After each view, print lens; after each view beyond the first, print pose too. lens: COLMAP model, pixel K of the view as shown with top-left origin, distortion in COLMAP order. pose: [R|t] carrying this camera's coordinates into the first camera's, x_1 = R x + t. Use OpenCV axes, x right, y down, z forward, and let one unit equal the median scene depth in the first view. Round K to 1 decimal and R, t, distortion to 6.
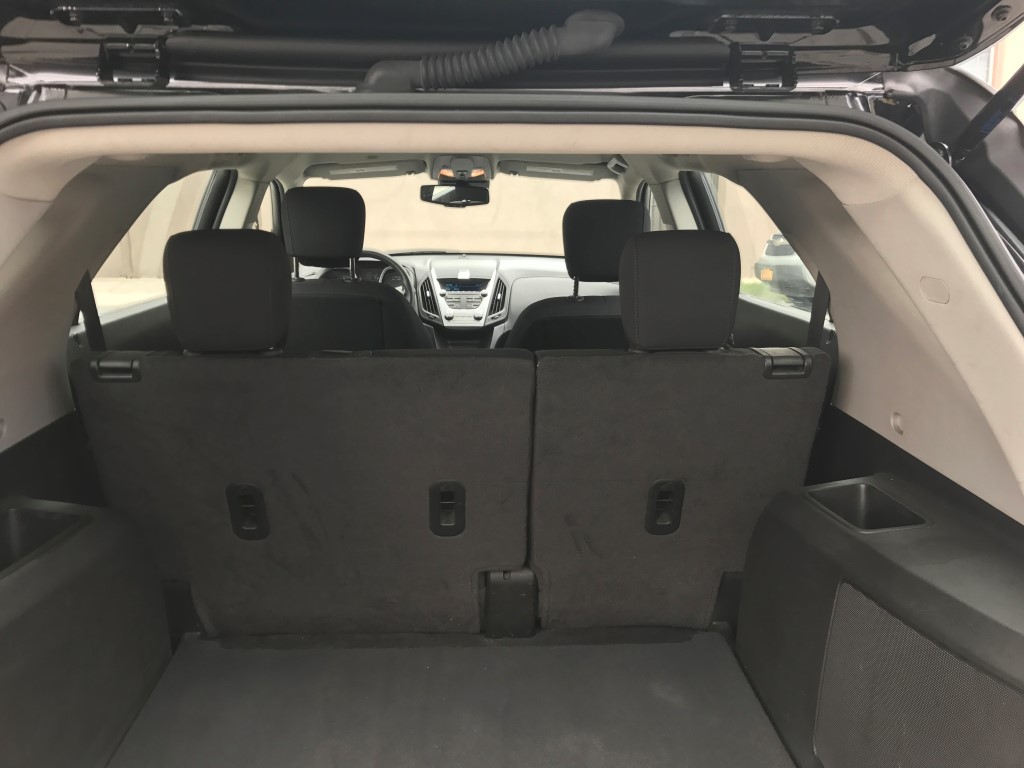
lens RADIAL K [[853.5, 0, 506.0], [0, 853.5, 385.7], [0, 0, 1]] dist [-0.001580, -0.002399]
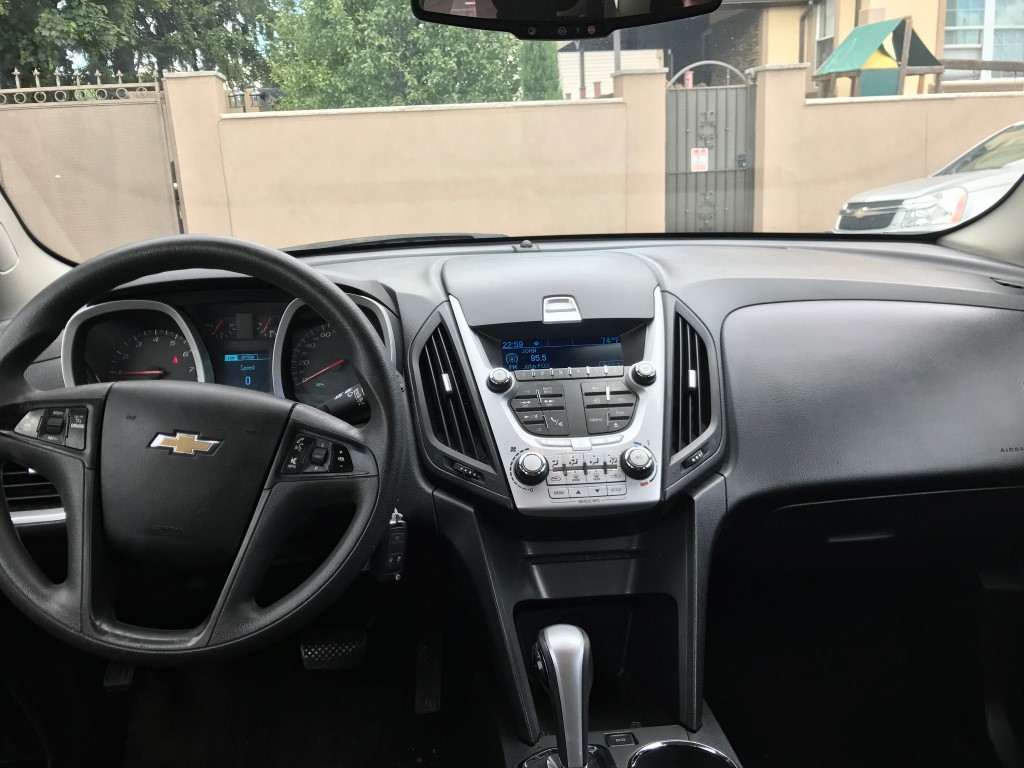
lens RADIAL K [[853.5, 0, 506.0], [0, 853.5, 385.7], [0, 0, 1]] dist [-0.001580, -0.002399]
pose [[0.997960, -0.049824, 0.039910, -0.083056], [0.049379, 0.998707, 0.012049, -0.109583], [-0.040459, -0.010054, 0.999131, 0.717045]]
